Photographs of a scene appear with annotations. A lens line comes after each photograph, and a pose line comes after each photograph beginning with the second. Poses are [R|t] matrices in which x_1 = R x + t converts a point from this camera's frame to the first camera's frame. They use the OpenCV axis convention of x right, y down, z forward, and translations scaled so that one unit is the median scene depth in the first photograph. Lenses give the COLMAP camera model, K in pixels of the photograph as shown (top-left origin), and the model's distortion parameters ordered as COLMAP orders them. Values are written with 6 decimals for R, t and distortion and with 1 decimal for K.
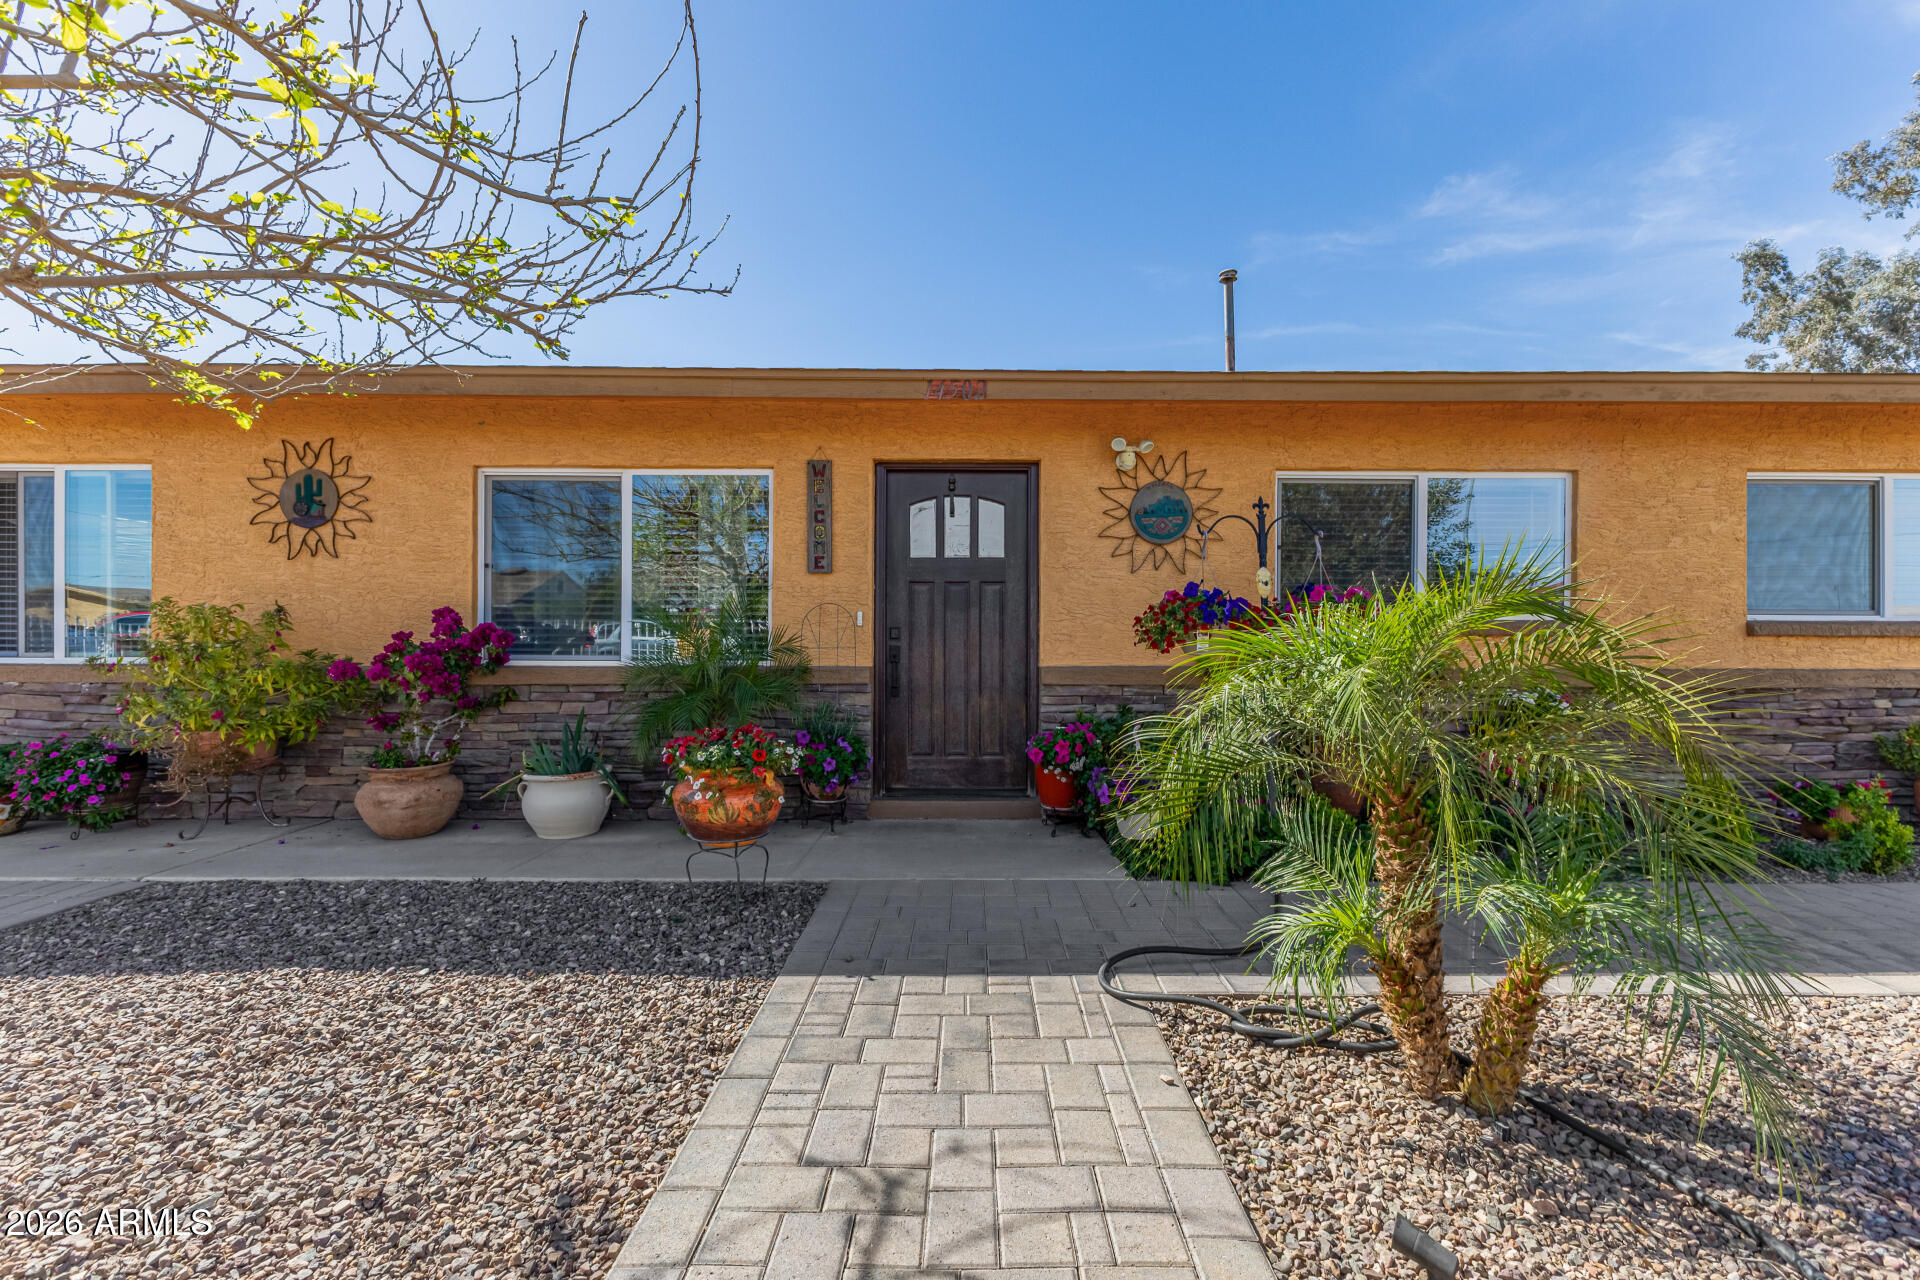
lens RADIAL K [[829.6, 0, 959.5], [0, 829.6, 634.2], [0, 0, 1]] dist [0.014745, -0.001283]
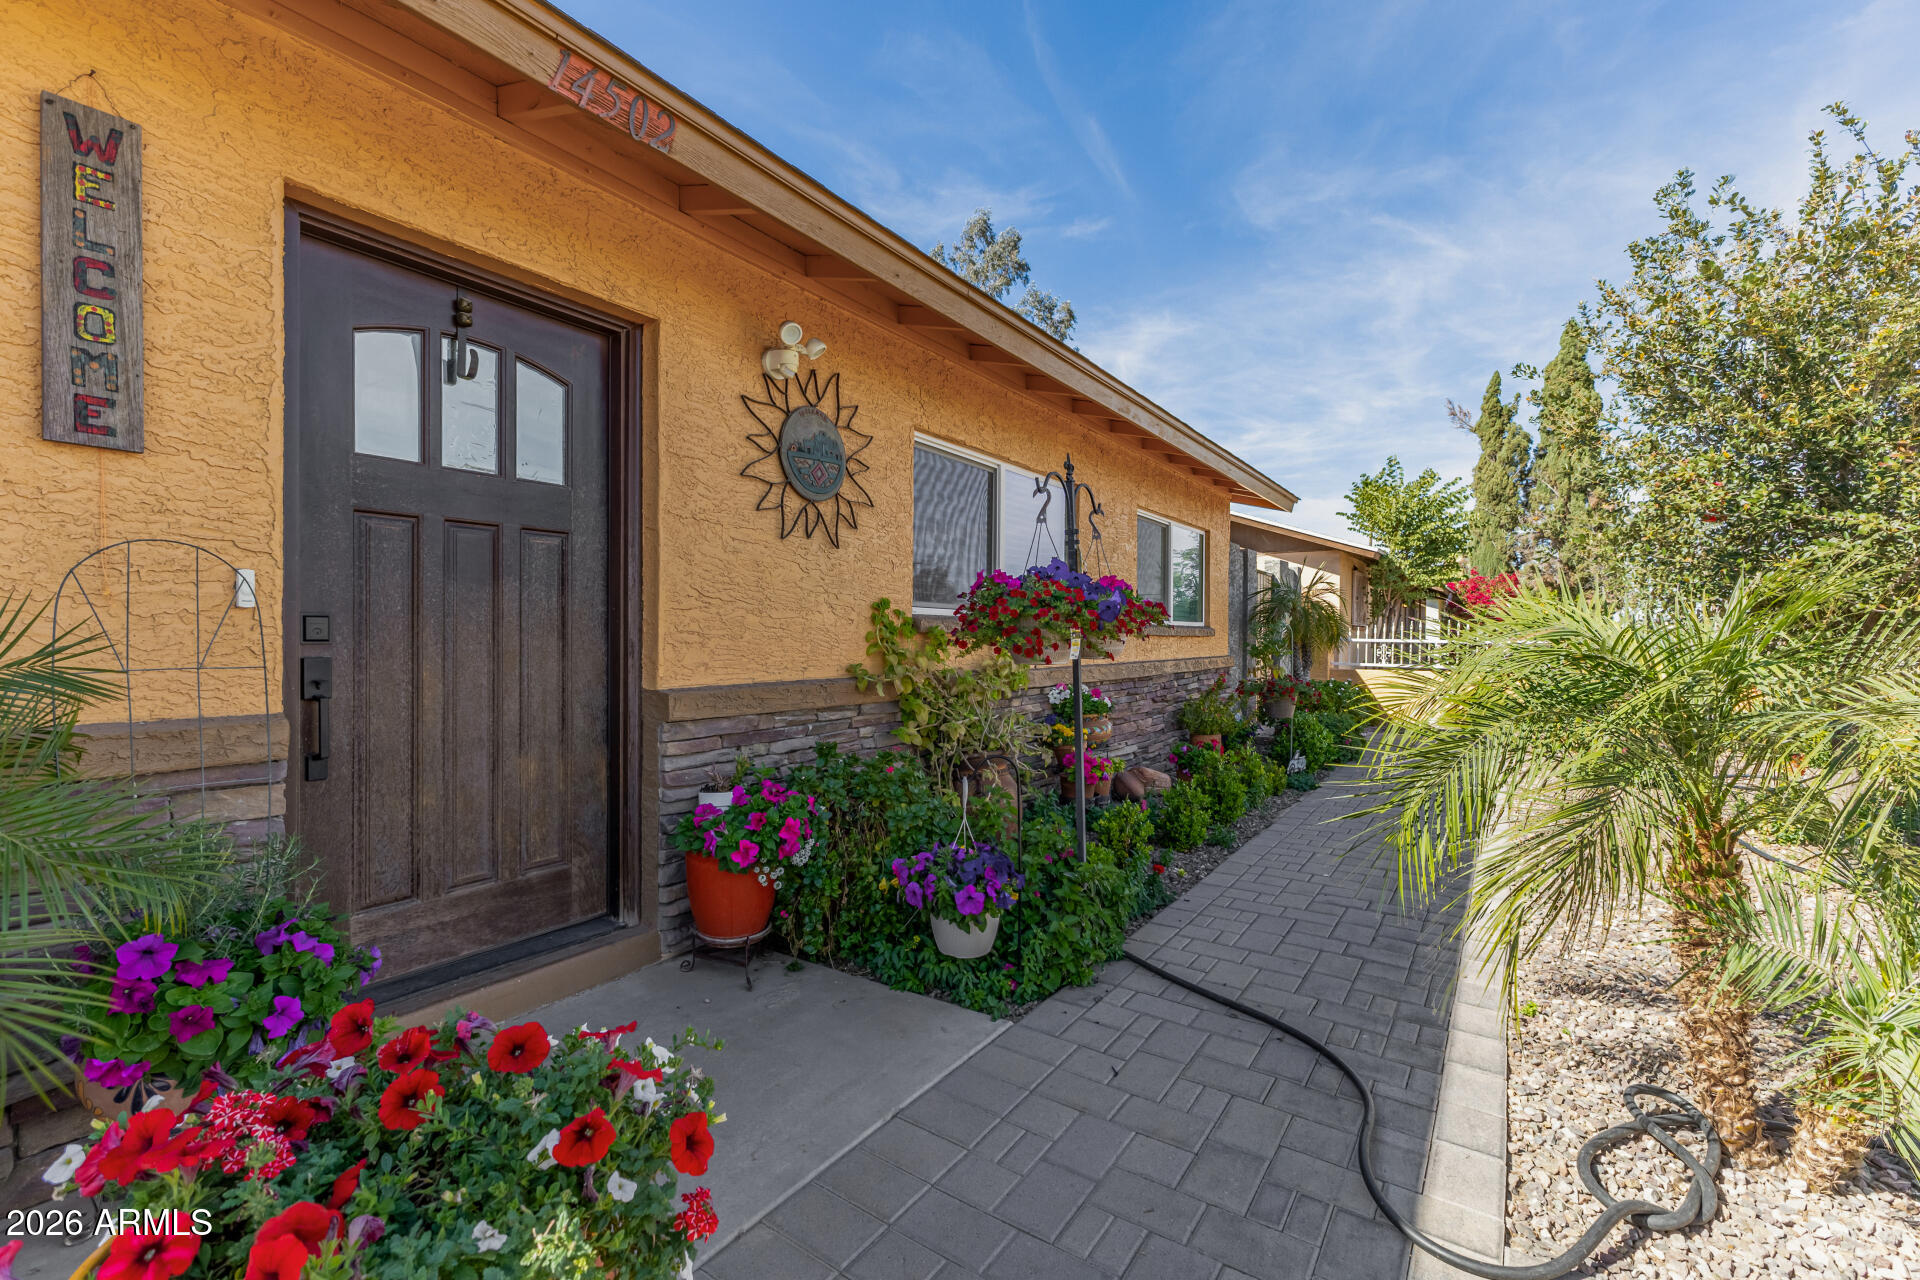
lens RADIAL K [[829.6, 0, 958.0], [0, 829.6, 637.8], [0, 0, 1]] dist [0.014745, -0.001283]
pose [[0.557244, -0.001708, 0.830347, -0.256351], [-0.000093, 0.999998, 0.002120, 0.002821], [-0.830348, -0.001259, 0.557243, 0.519834]]
